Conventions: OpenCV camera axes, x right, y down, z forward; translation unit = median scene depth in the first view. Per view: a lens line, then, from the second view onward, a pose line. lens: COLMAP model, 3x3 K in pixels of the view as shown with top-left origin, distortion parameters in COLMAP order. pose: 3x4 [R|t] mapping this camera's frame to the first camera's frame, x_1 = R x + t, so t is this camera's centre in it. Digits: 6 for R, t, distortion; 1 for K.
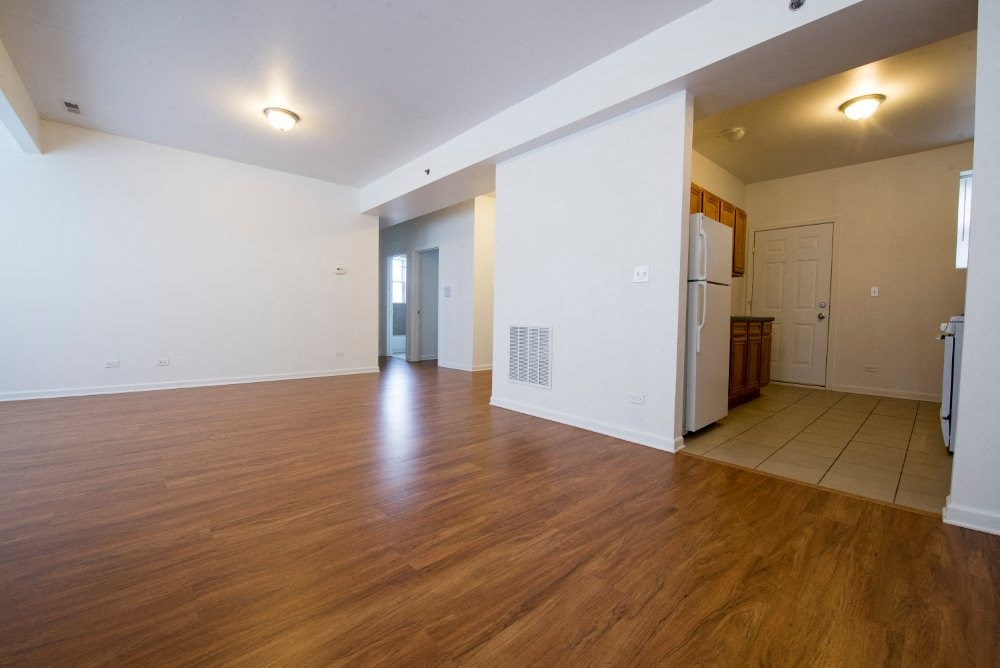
lens RADIAL K [[398.6, 0, 511.2], [0, 398.6, 328.5], [0, 0, 1]] dist [-0.000740, -0.000087]
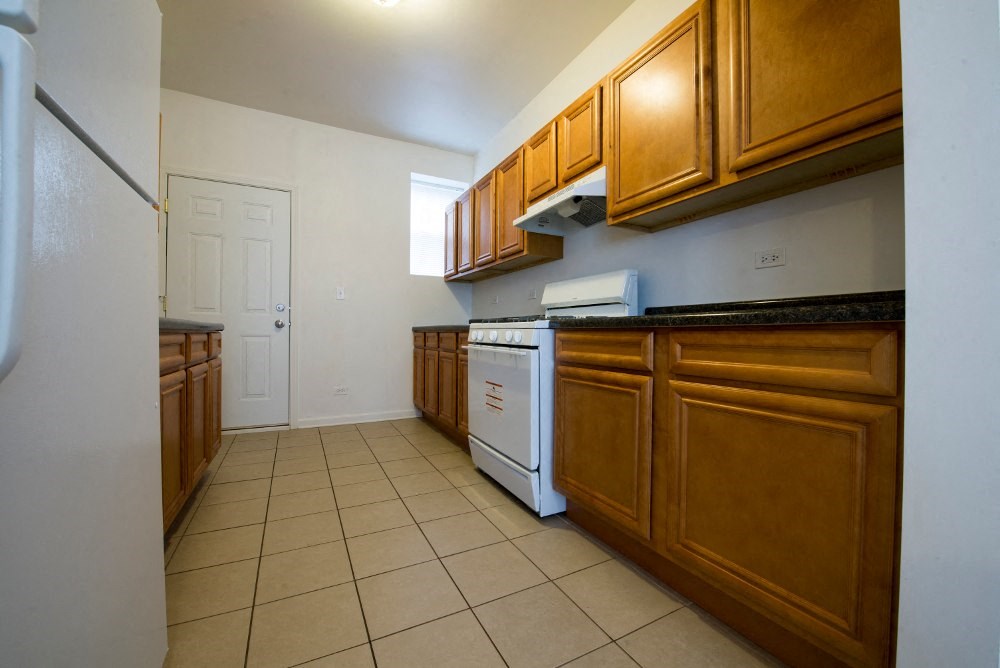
lens RADIAL K [[398.6, 0, 511.2], [0, 398.6, 328.5], [0, 0, 1]] dist [-0.000740, -0.000087]
pose [[0.261162, -0.004017, 0.965287, 0.244031], [0.030582, 0.999524, -0.004115, -0.008469], [-0.964810, 0.030595, 0.261161, 0.491955]]
